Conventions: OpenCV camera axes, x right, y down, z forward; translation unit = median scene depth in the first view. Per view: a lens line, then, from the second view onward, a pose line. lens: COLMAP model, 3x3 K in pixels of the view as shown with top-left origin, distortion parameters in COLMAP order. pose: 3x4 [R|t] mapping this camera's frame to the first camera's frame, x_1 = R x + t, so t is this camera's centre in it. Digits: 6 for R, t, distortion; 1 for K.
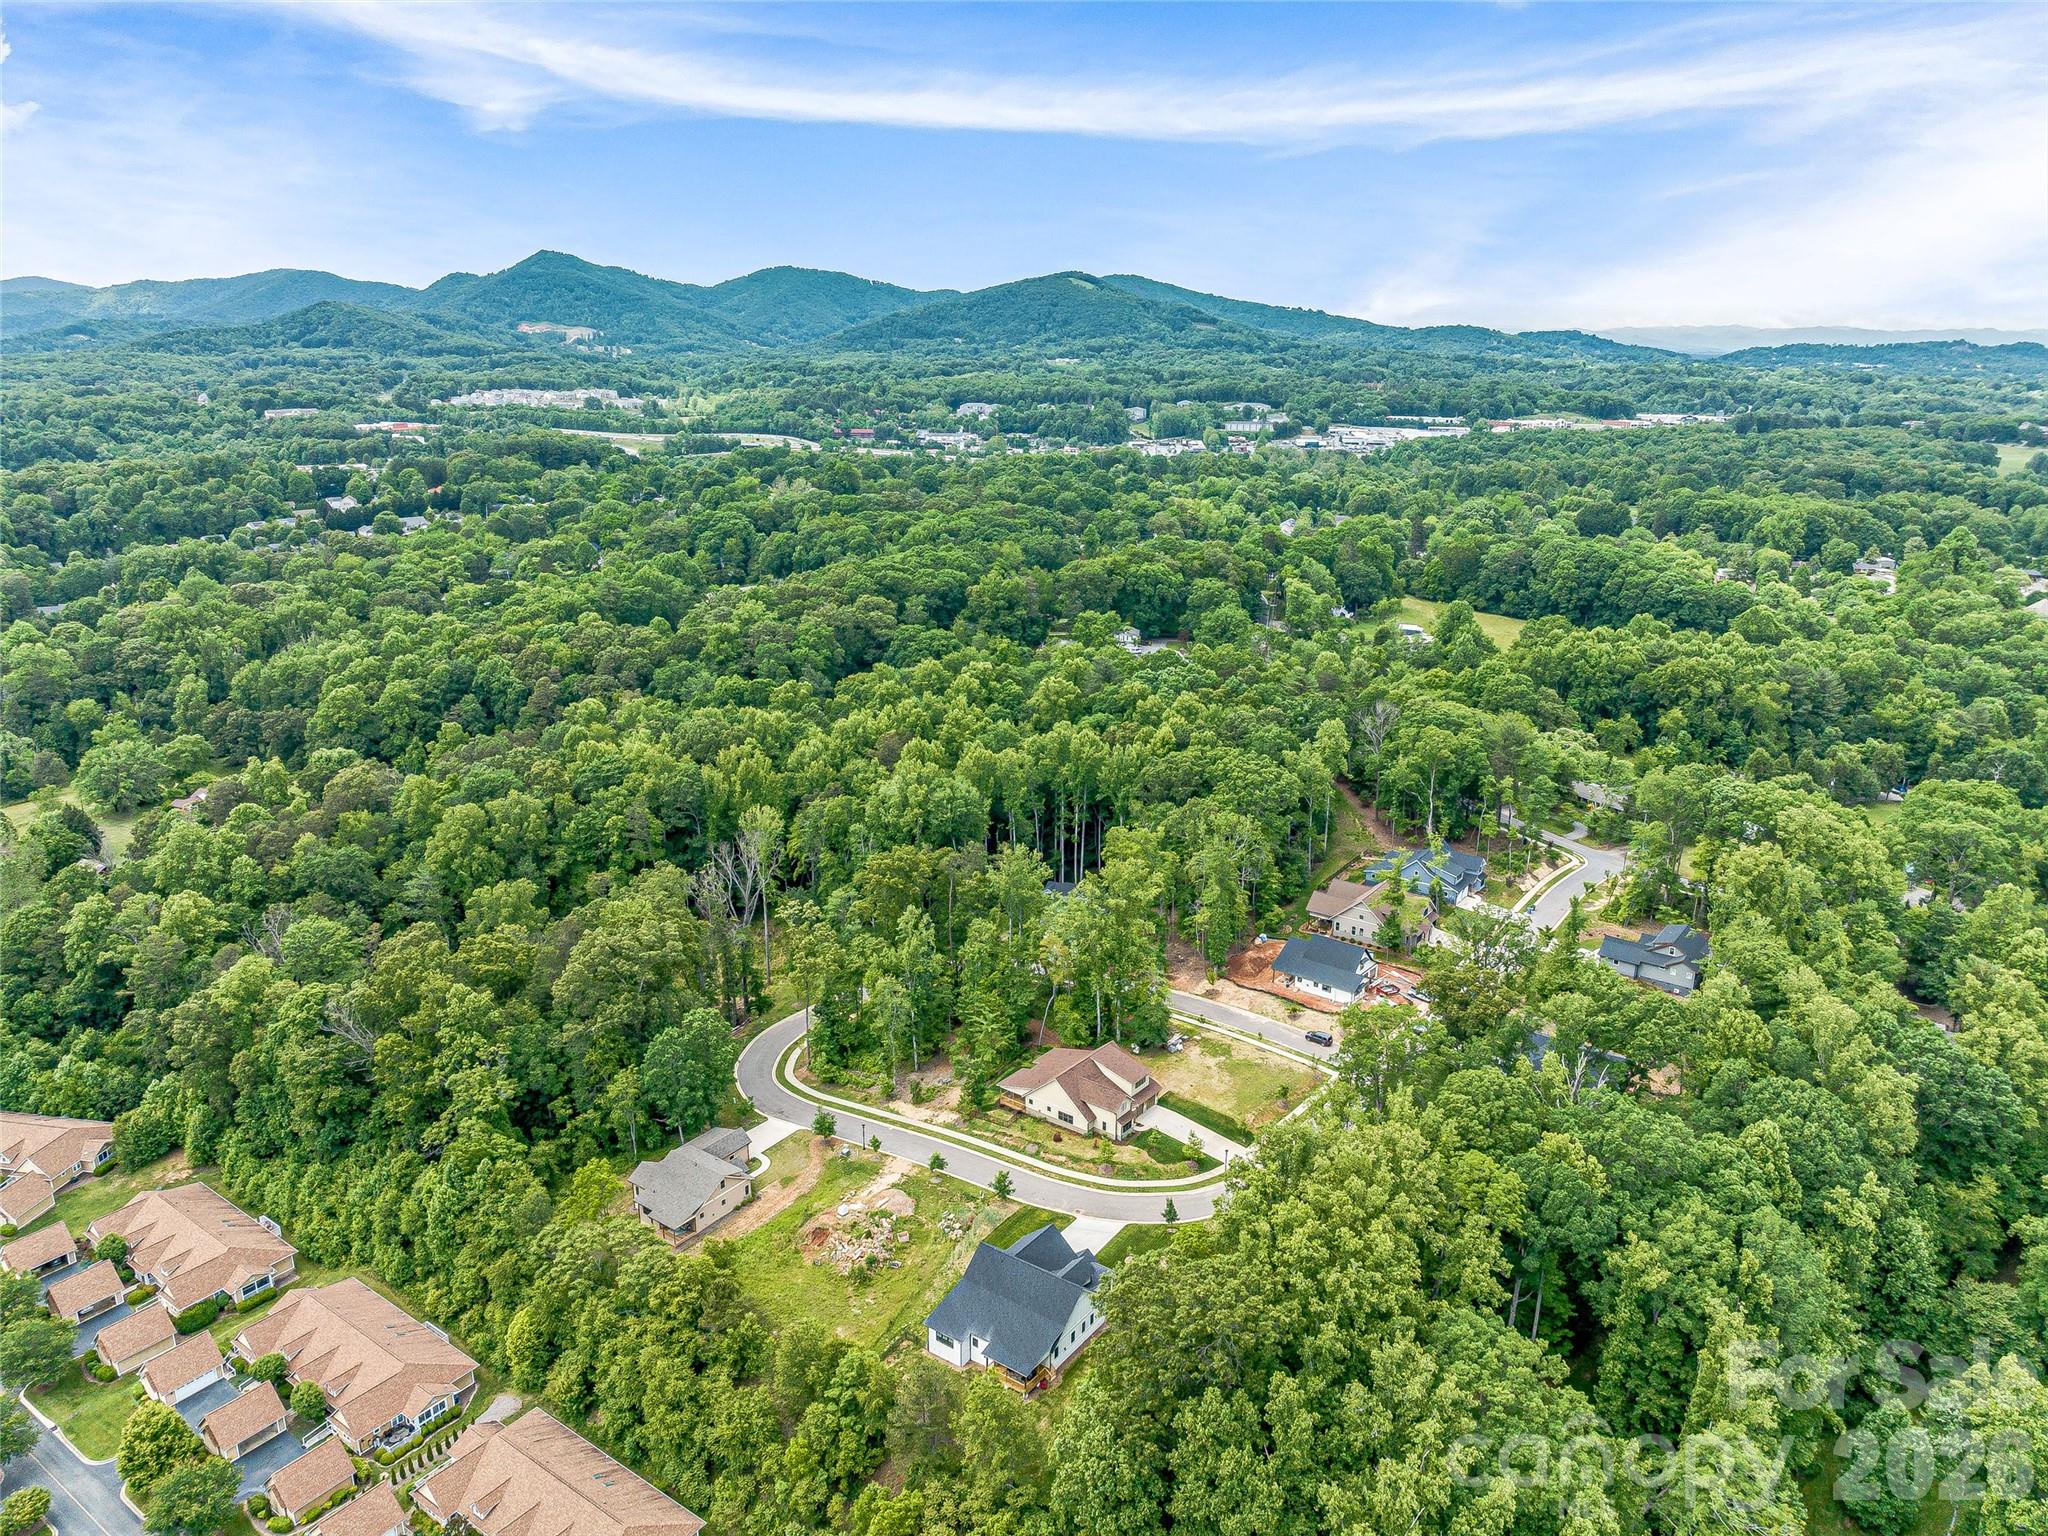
lens RADIAL K [[1503.3, 0, 1024.0], [0, 1503.3, 768.0], [0, 0, 1]] dist [-0.032500, 0.036063]
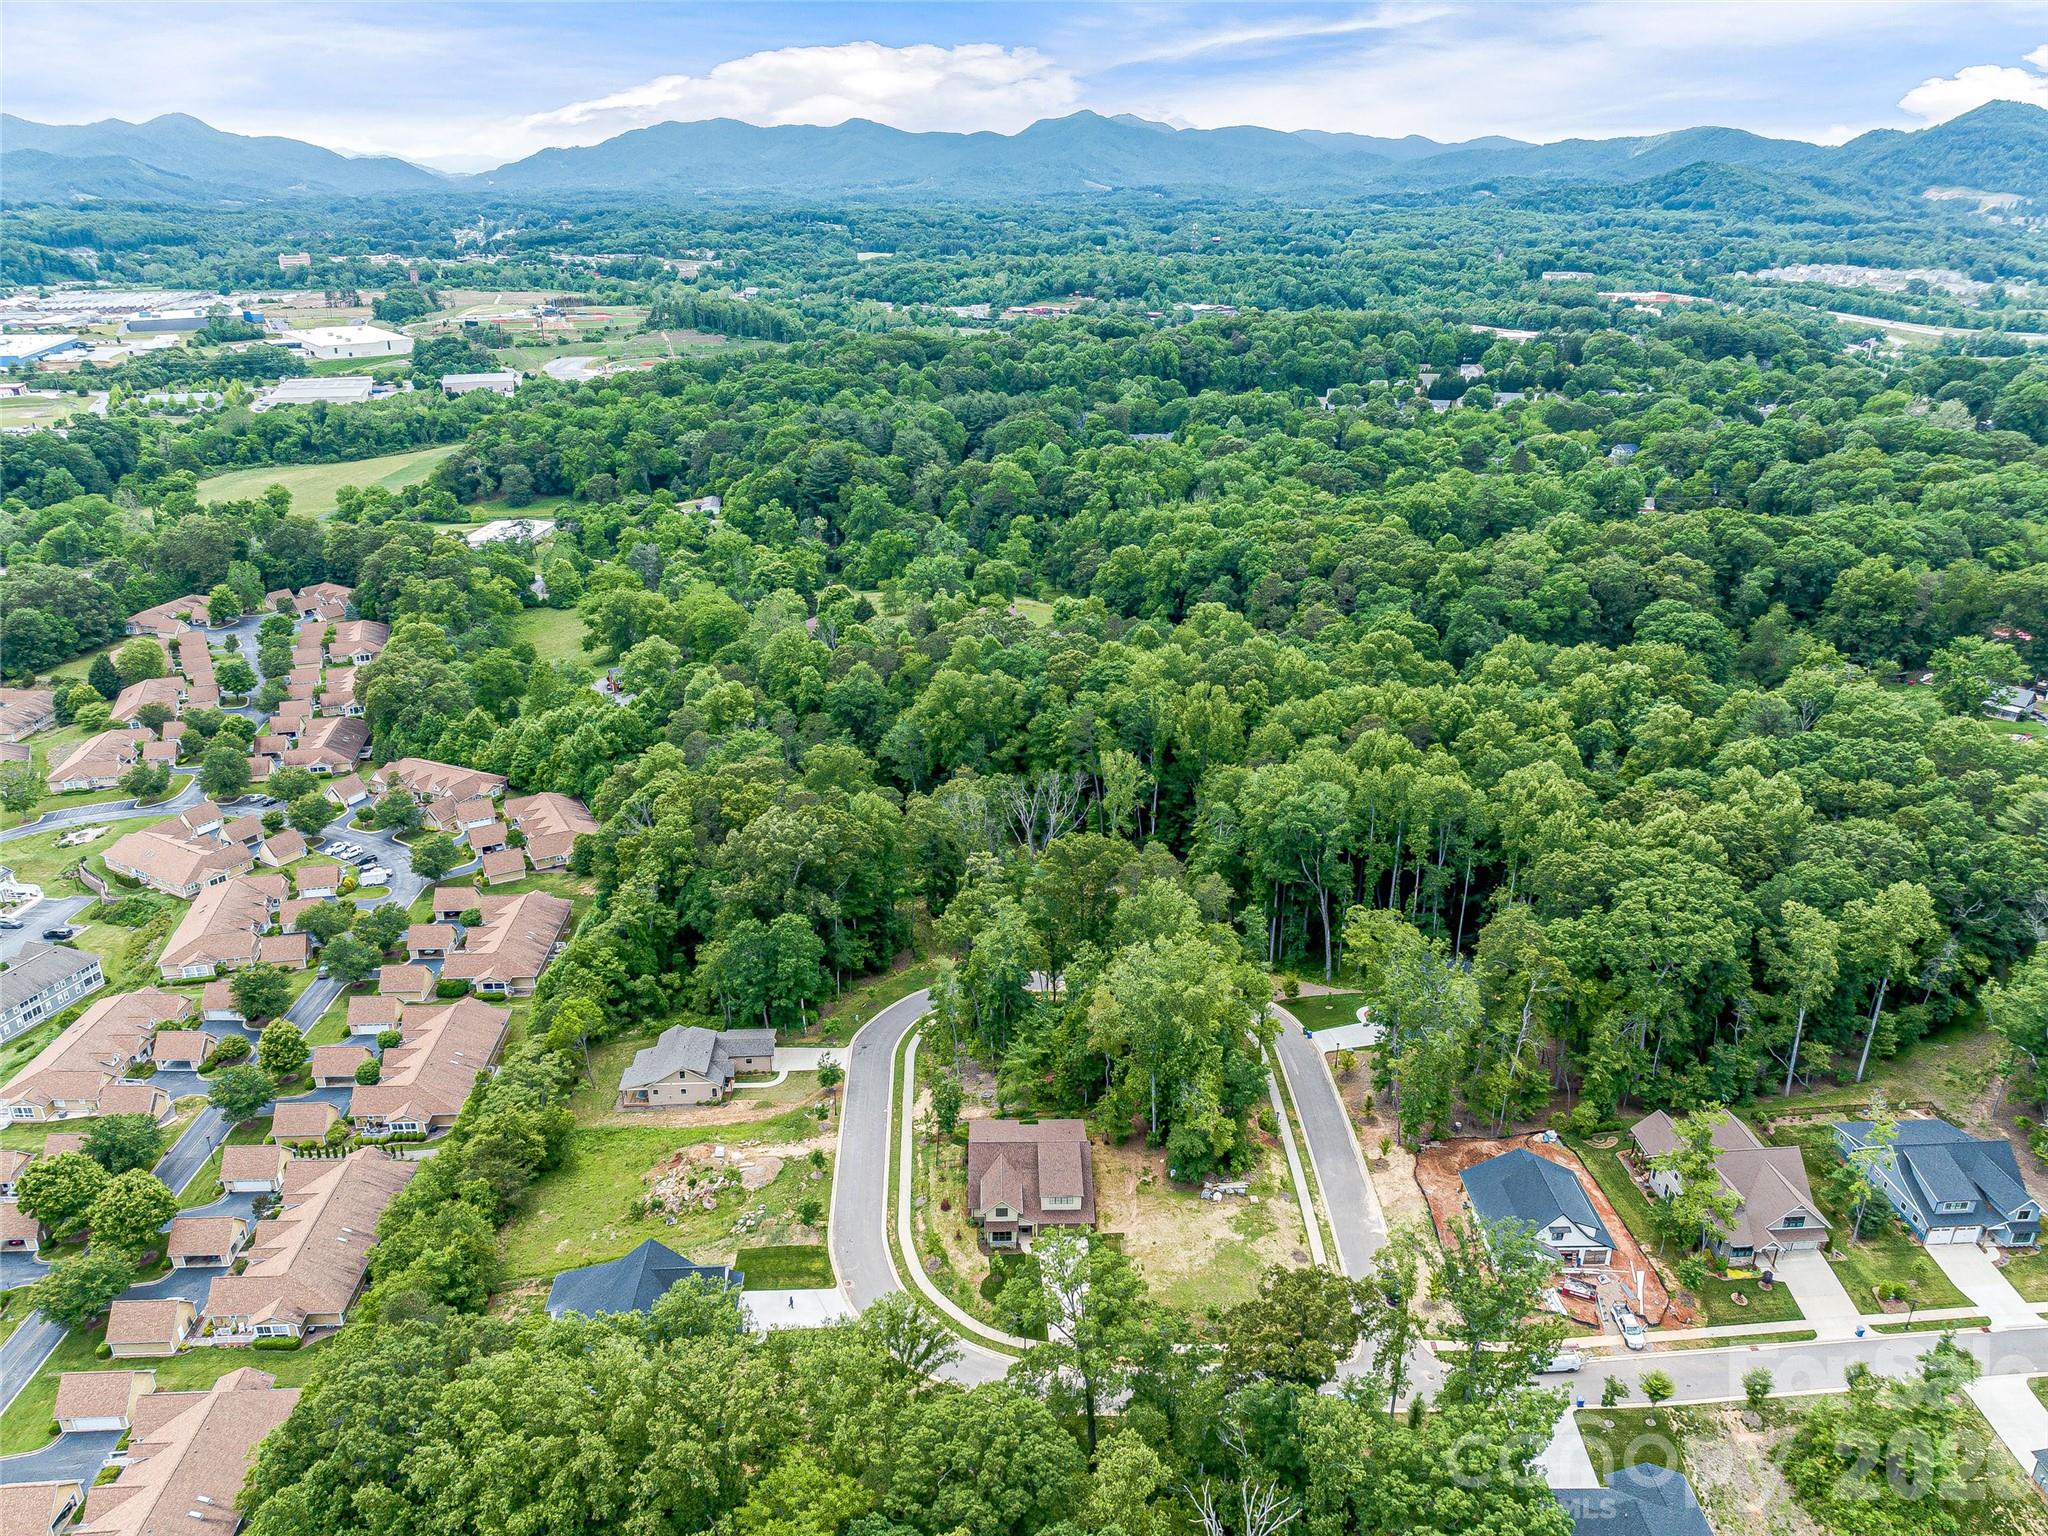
lens RADIAL K [[1503.3, 0, 1024.0], [0, 1503.3, 768.0], [0, 0, 1]] dist [-0.032500, 0.036063]
pose [[0.638039, 0.291471, -0.712706, 0.071616], [-0.230336, 0.955453, 0.184541, -0.018986], [0.734746, 0.046417, 0.676753, 0.055140]]
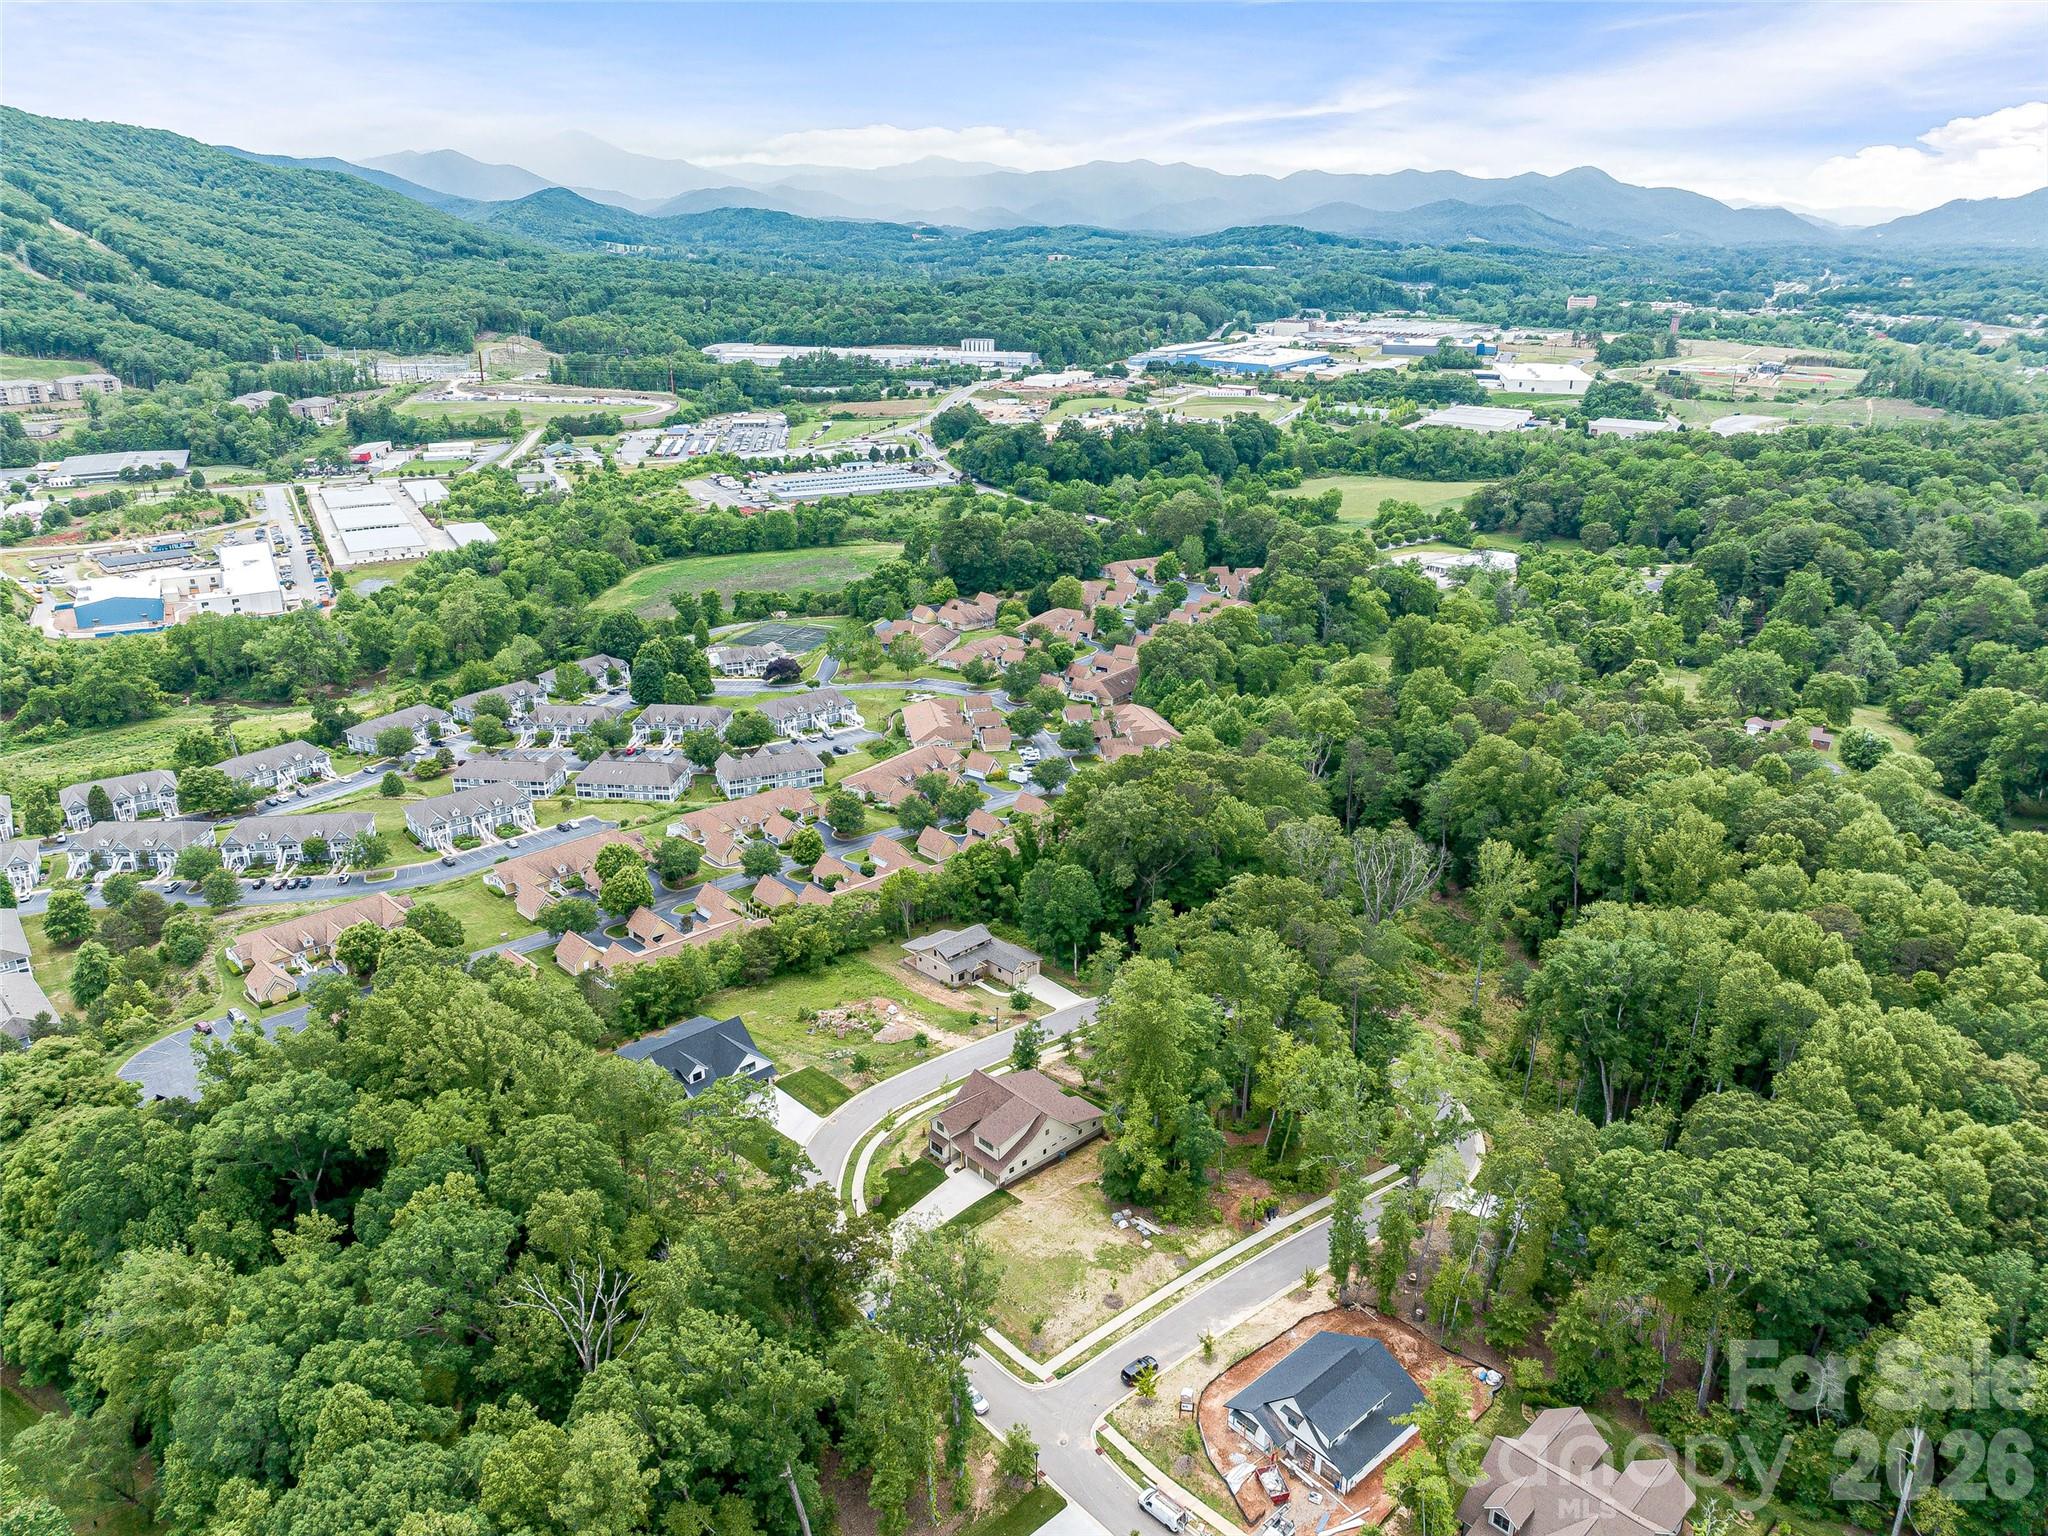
lens RADIAL K [[1460.3, 0, 1024.0], [0, 1460.3, 768.0], [0, 0, 1]] dist [-0.015042, -0.003480]
pose [[-0.161984, 0.356623, -0.920099, 0.102180], [-0.295348, 0.872148, 0.390034, -0.043076], [0.941557, 0.334929, -0.035946, 0.124465]]
